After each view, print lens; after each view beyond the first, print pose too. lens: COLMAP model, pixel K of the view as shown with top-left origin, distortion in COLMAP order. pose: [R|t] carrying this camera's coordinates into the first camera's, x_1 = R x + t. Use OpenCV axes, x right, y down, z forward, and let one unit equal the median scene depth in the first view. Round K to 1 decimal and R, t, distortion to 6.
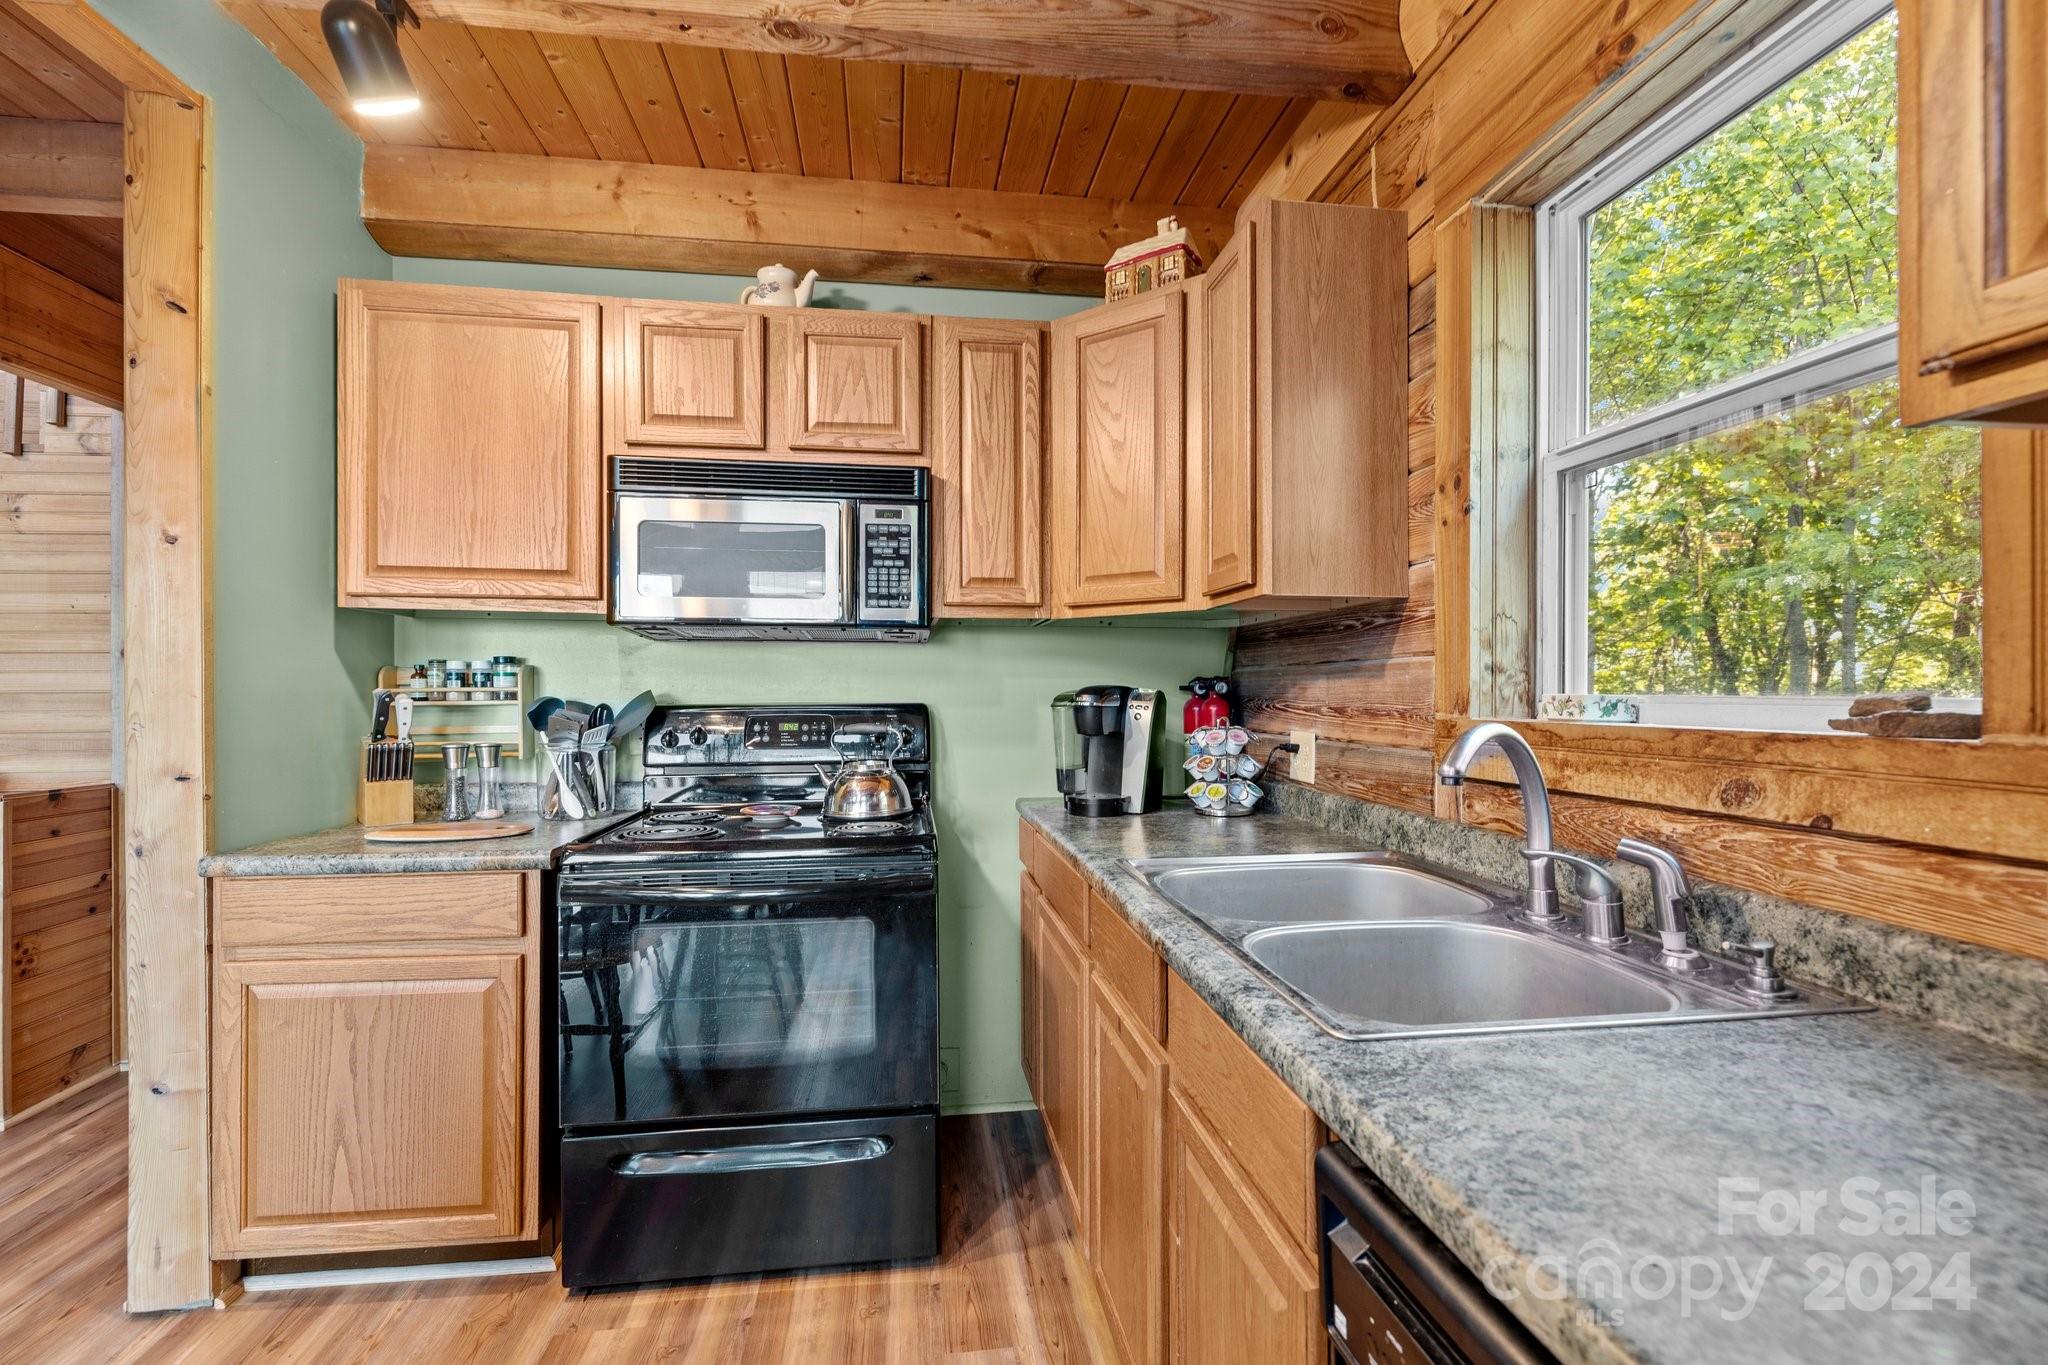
lens RADIAL K [[867.6, 0, 1017.9], [0, 867.6, 691.3], [0, 0, 1]] dist [-0.000690, 0.000087]
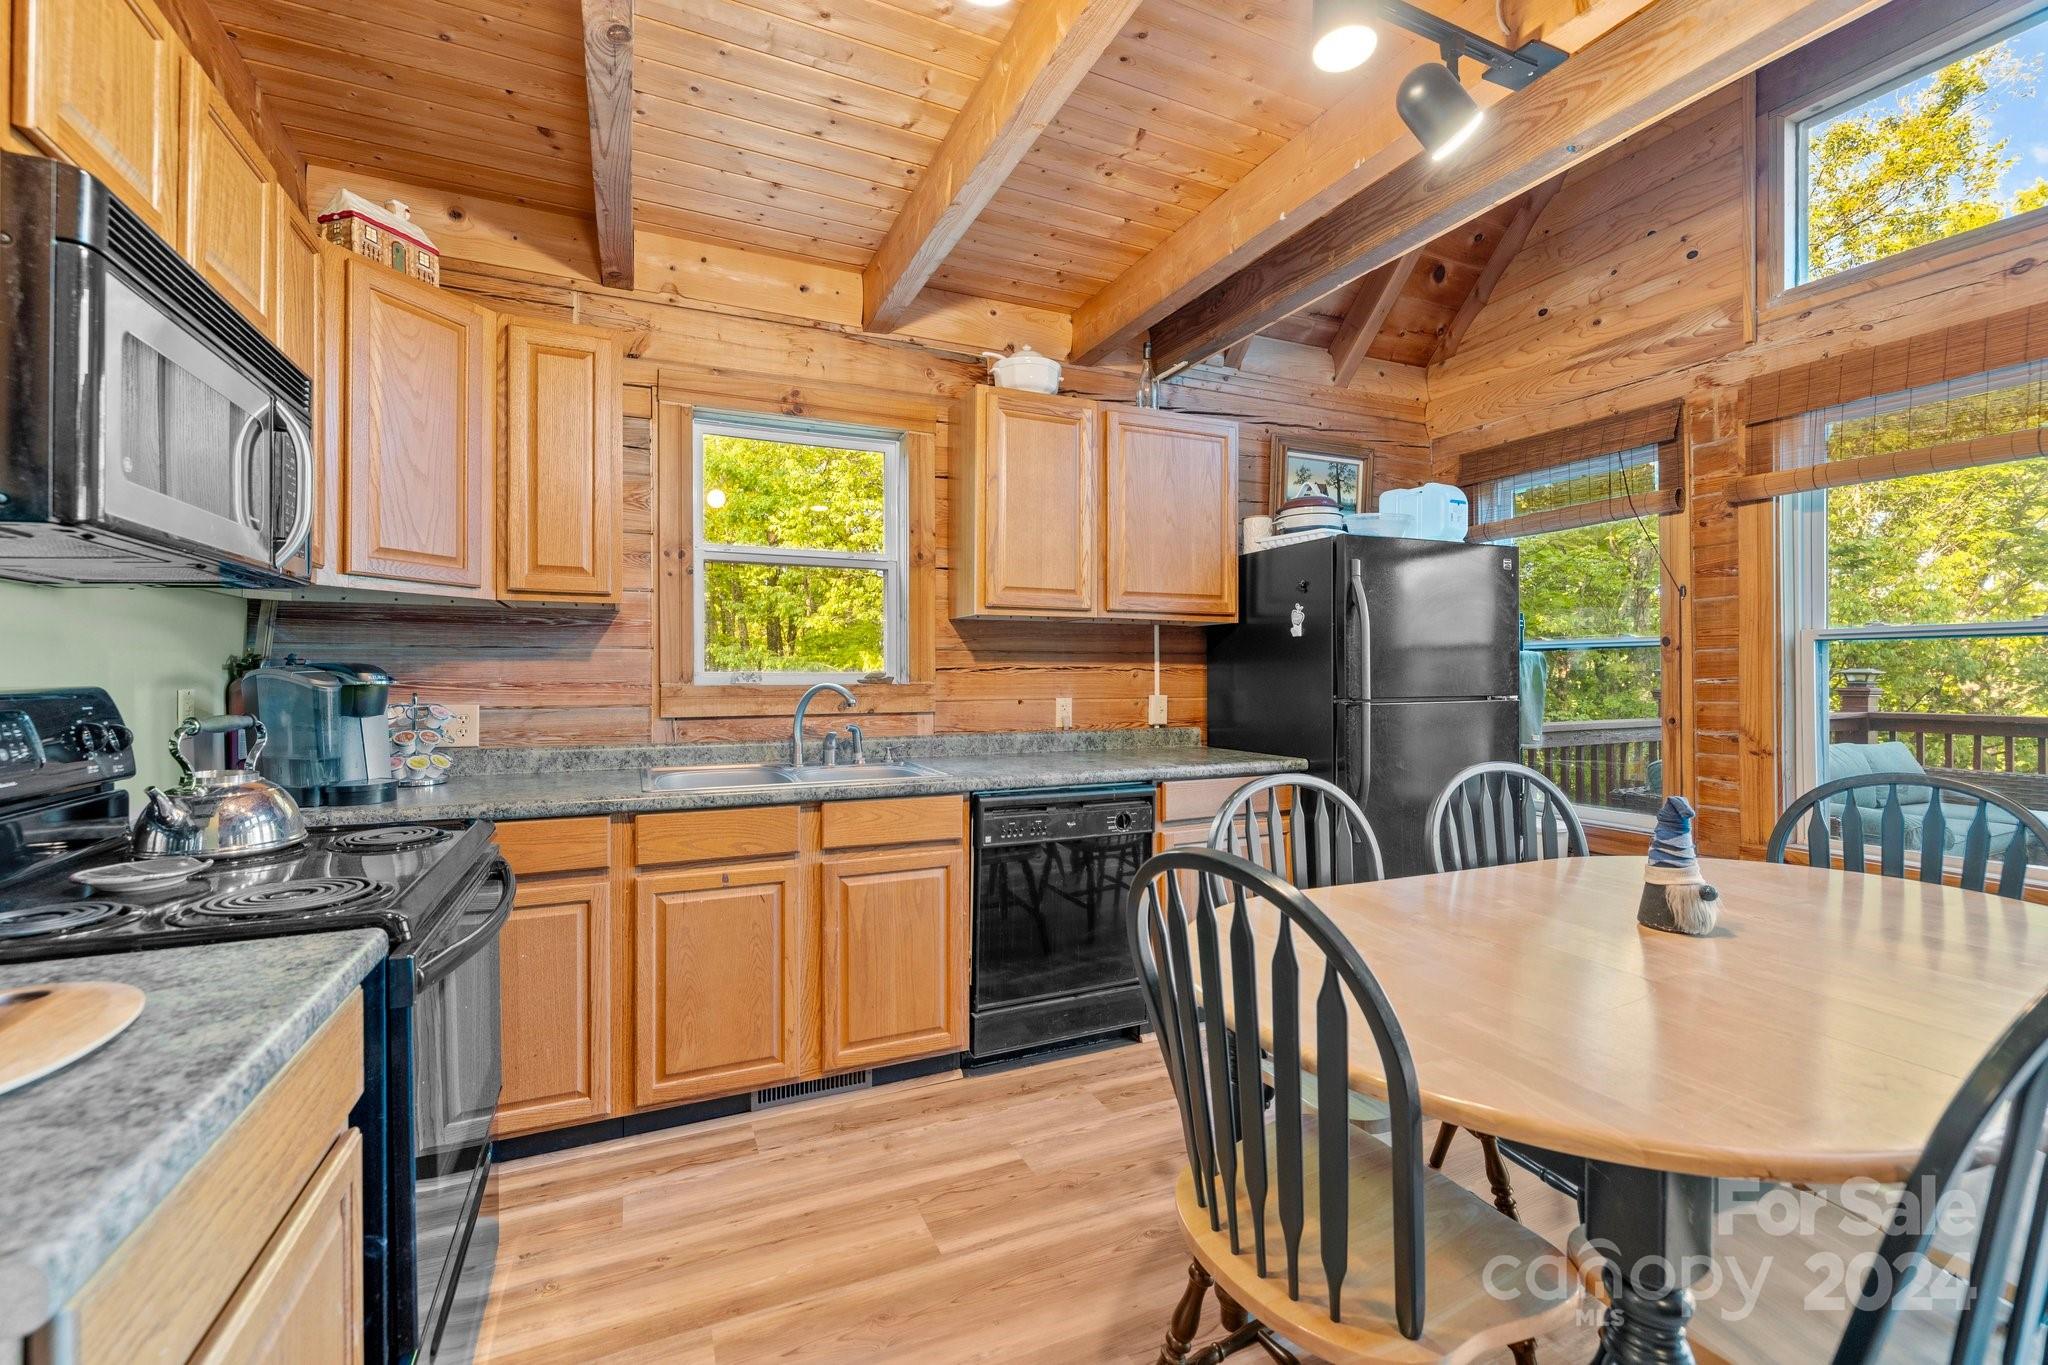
lens RADIAL K [[865.8, 0, 1028.1], [0, 865.8, 668.6], [0, 0, 1]] dist [0.000045, 0.000670]
pose [[-0.291462, 0.005105, 0.956569, -1.042483], [-0.000212, 0.999985, -0.005401, 0.004081], [-0.956582, -0.001778, -0.291457, 0.616151]]
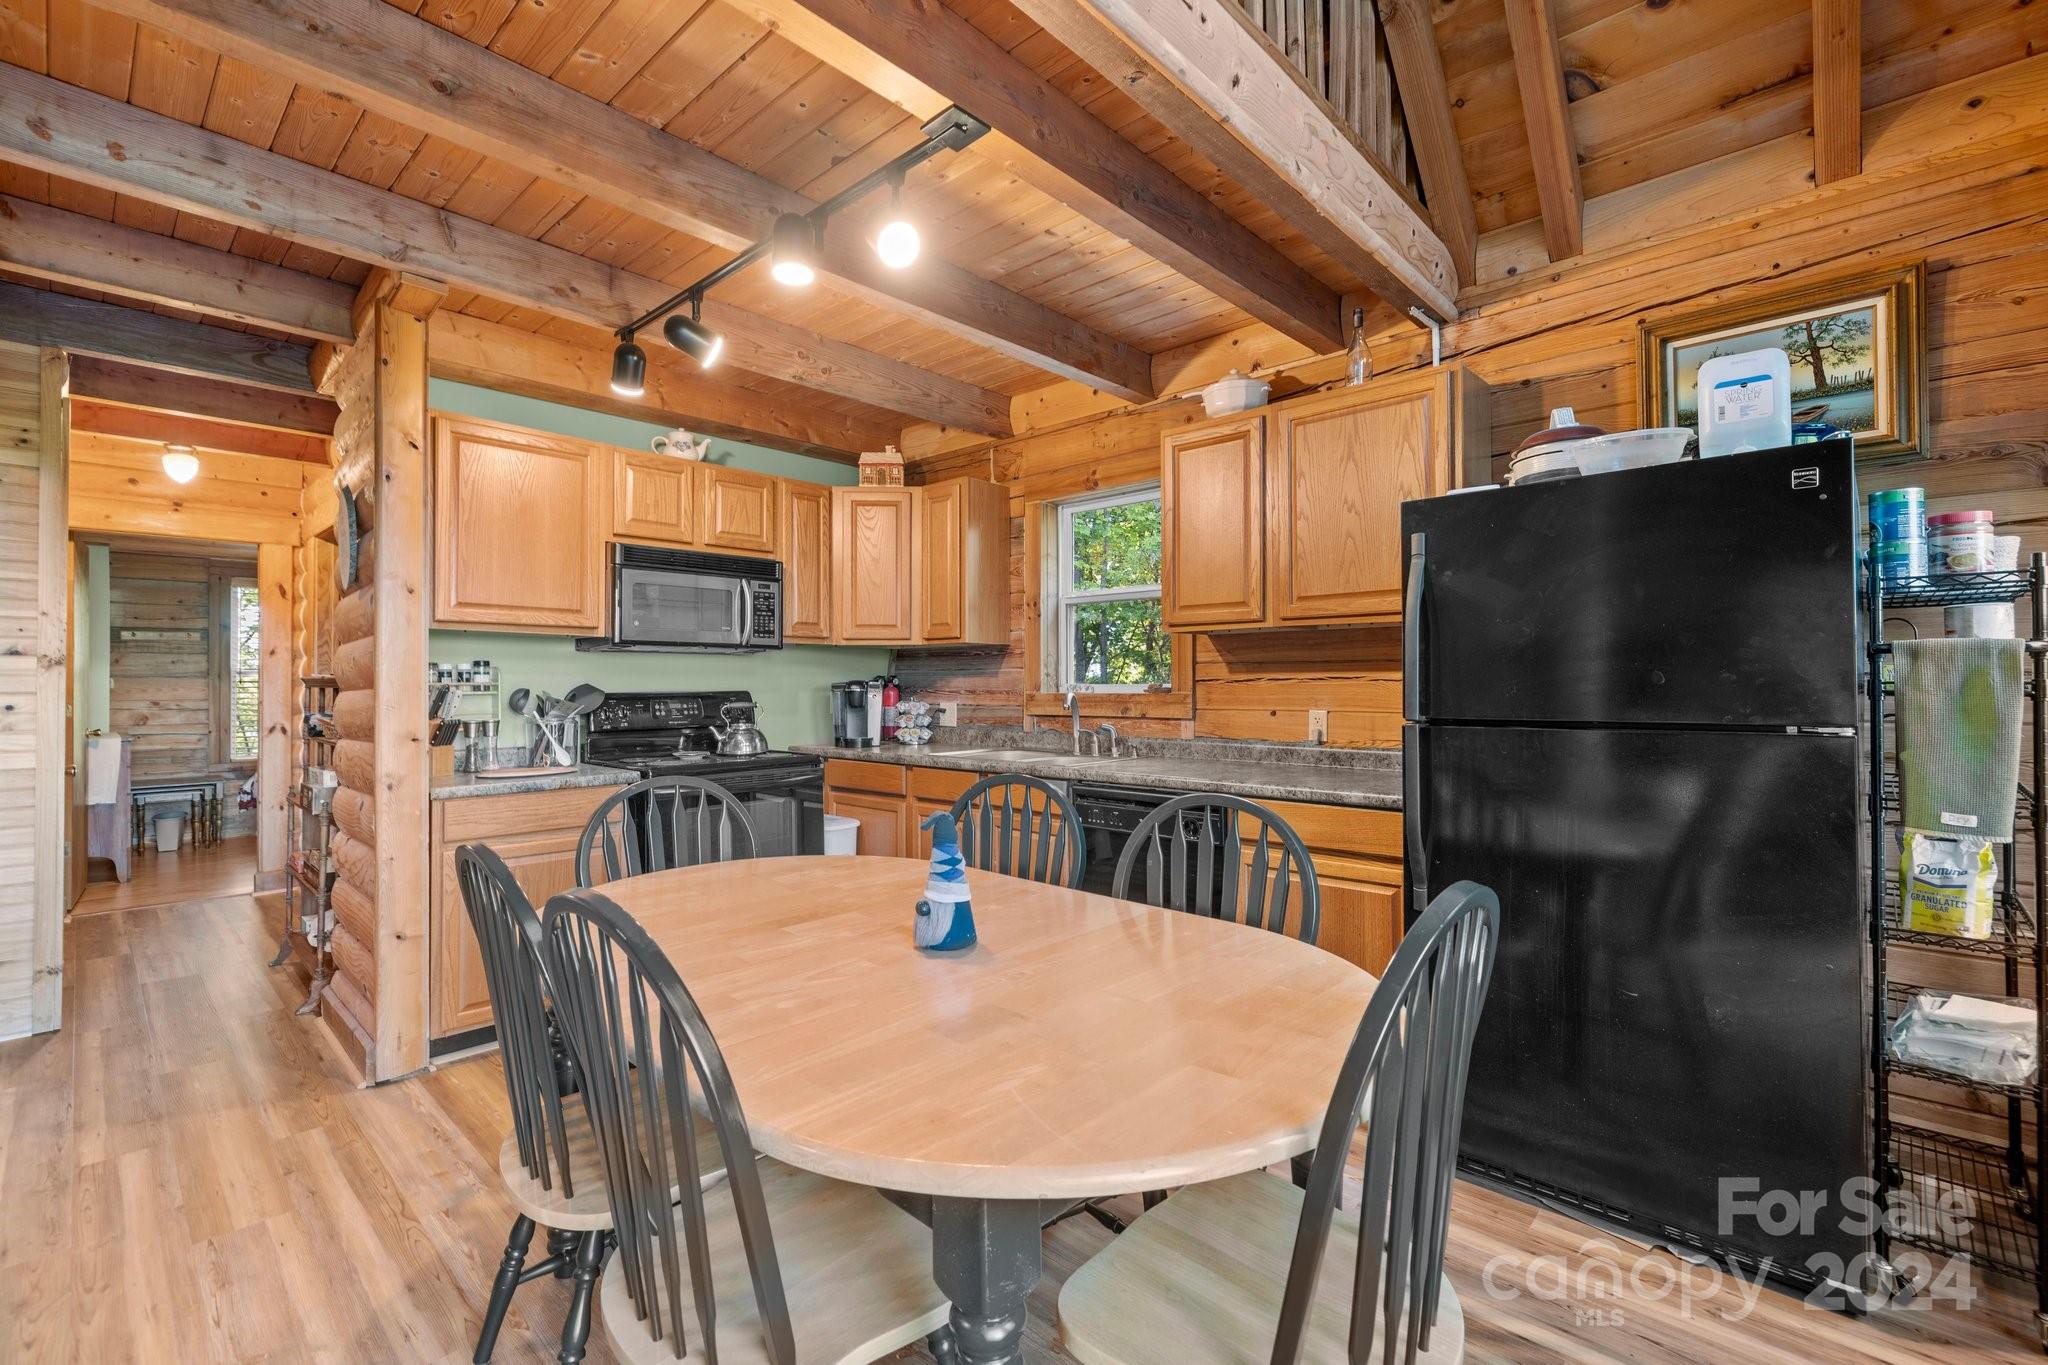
lens RADIAL K [[893.0, 0, 1018.8], [0, 893.0, 687.1], [0, 0, 1]] dist [0.001743, -0.000044]
pose [[0.772874, -0.006068, 0.634531, -0.930581], [0.003848, 0.999981, 0.004877, -0.000407], [-0.634548, -0.001328, 0.772882, -0.793298]]
